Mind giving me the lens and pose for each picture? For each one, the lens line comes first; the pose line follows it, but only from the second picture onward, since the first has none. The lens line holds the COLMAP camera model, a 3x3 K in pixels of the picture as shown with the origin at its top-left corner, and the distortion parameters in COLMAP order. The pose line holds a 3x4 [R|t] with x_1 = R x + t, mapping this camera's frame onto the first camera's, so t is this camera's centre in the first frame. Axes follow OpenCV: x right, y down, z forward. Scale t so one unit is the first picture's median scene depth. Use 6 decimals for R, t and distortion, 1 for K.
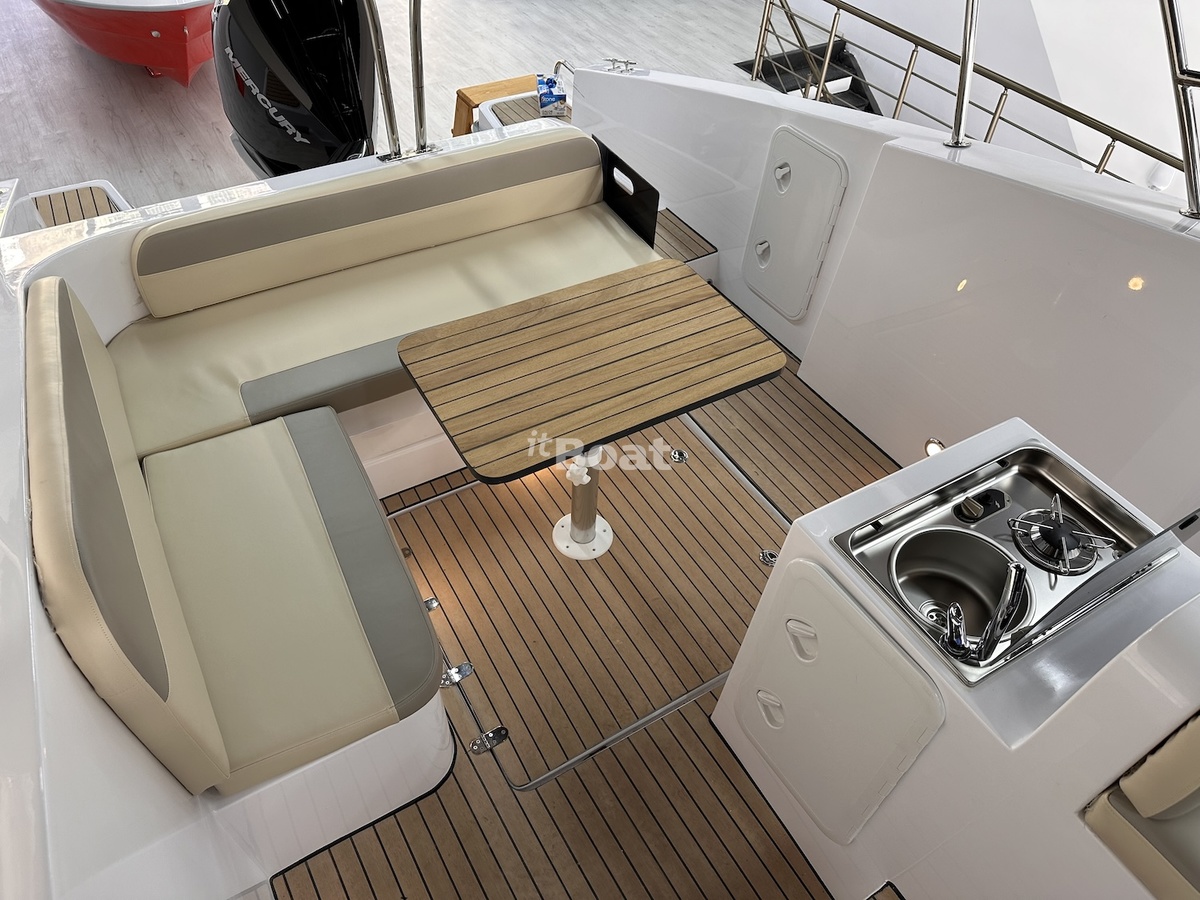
lens RADIAL K [[829.1, 0, 597.5], [0, 829.1, 473.0], [0, 0, 1]] dist [0.039080, -0.047626]
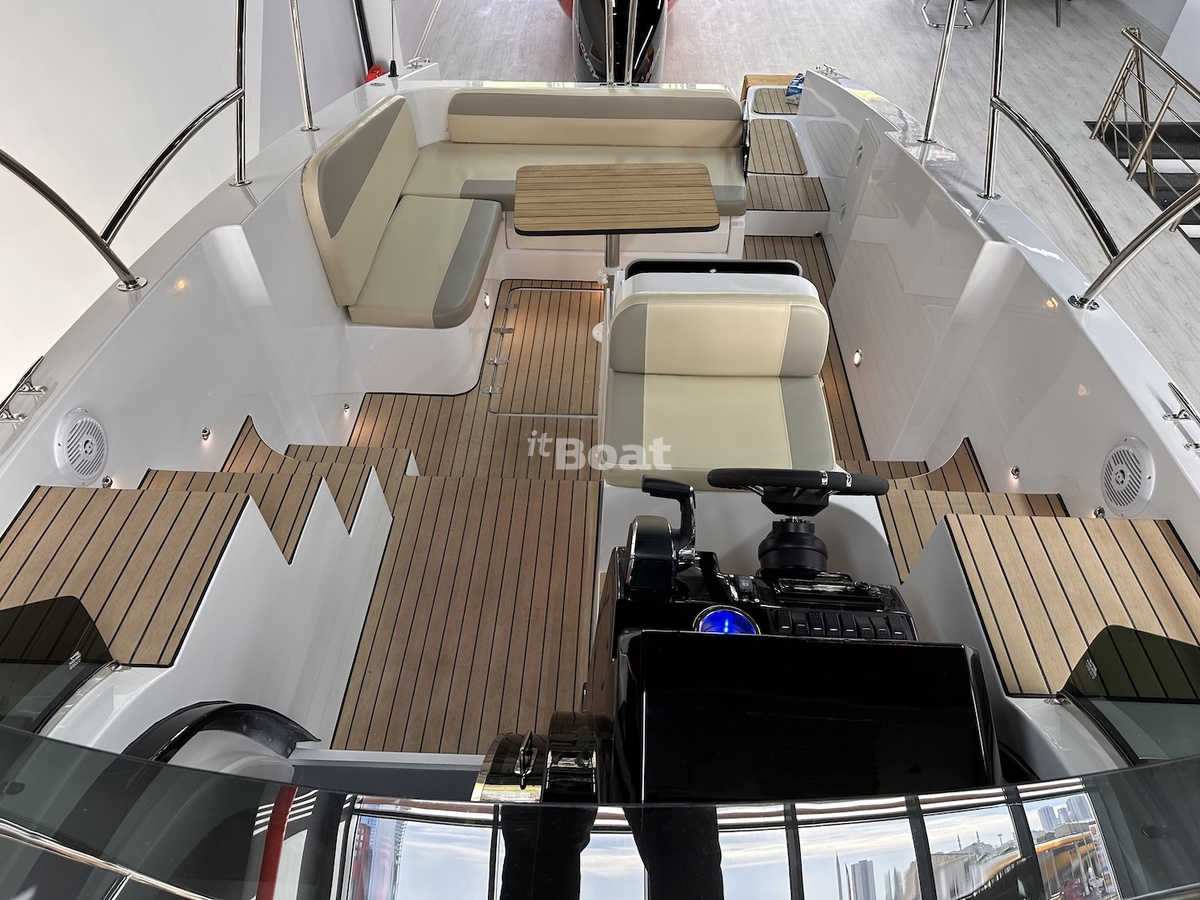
lens RADIAL K [[829.1, 0, 600.8], [0, 829.1, 483.6], [0, 0, 1]] dist [0.039080, -0.047626]
pose [[0.838181, 0.371503, -0.399296, 0.676056], [-0.376322, 0.923870, 0.069609, 0.230527], [0.394758, 0.091919, 0.914176, -0.421282]]
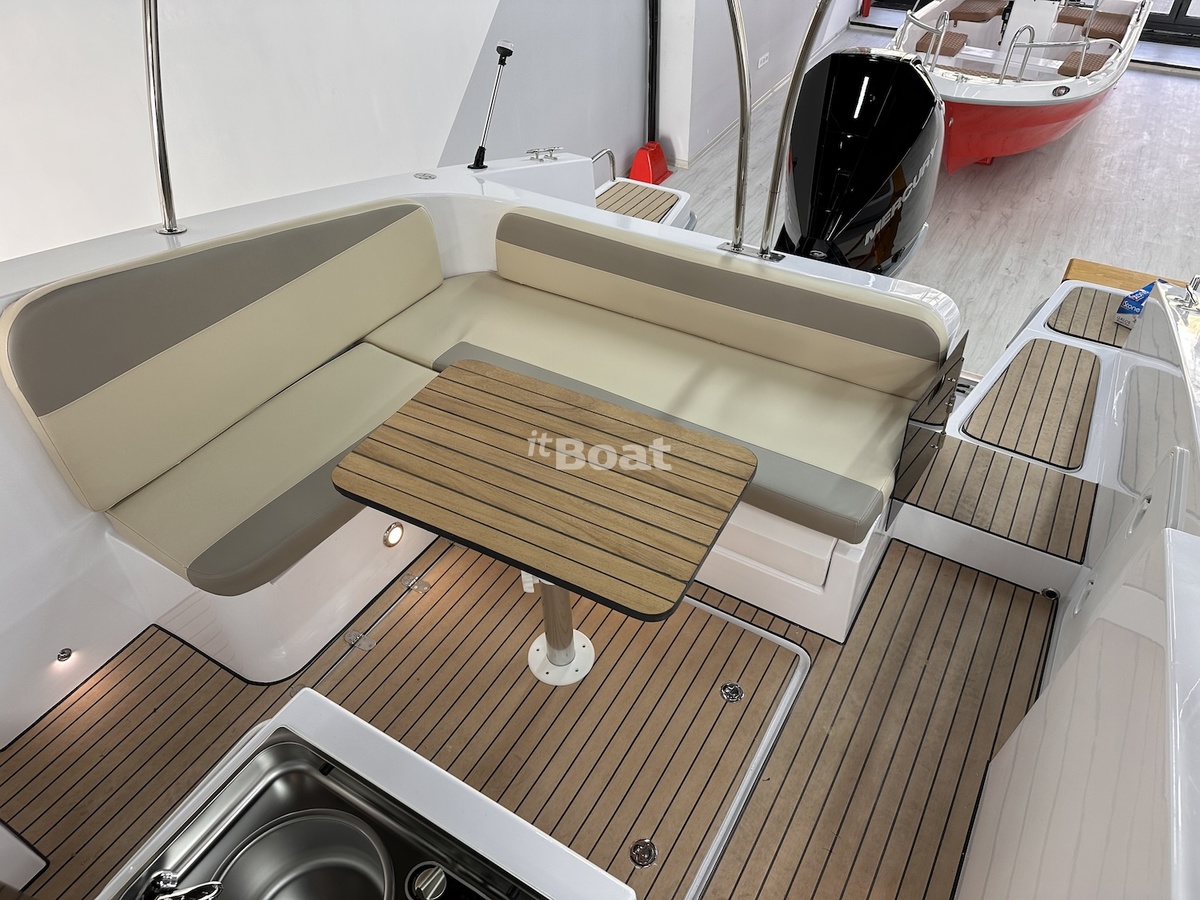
lens RADIAL K [[829.1, 0, 607.5], [0, 829.1, 460.3], [0, 0, 1]] dist [0.039080, -0.047626]
pose [[0.468199, 0.548241, -0.692981, 0.494188], [-0.618638, 0.763355, 0.185946, -0.275825], [0.630934, 0.341644, 0.696564, 0.306490]]
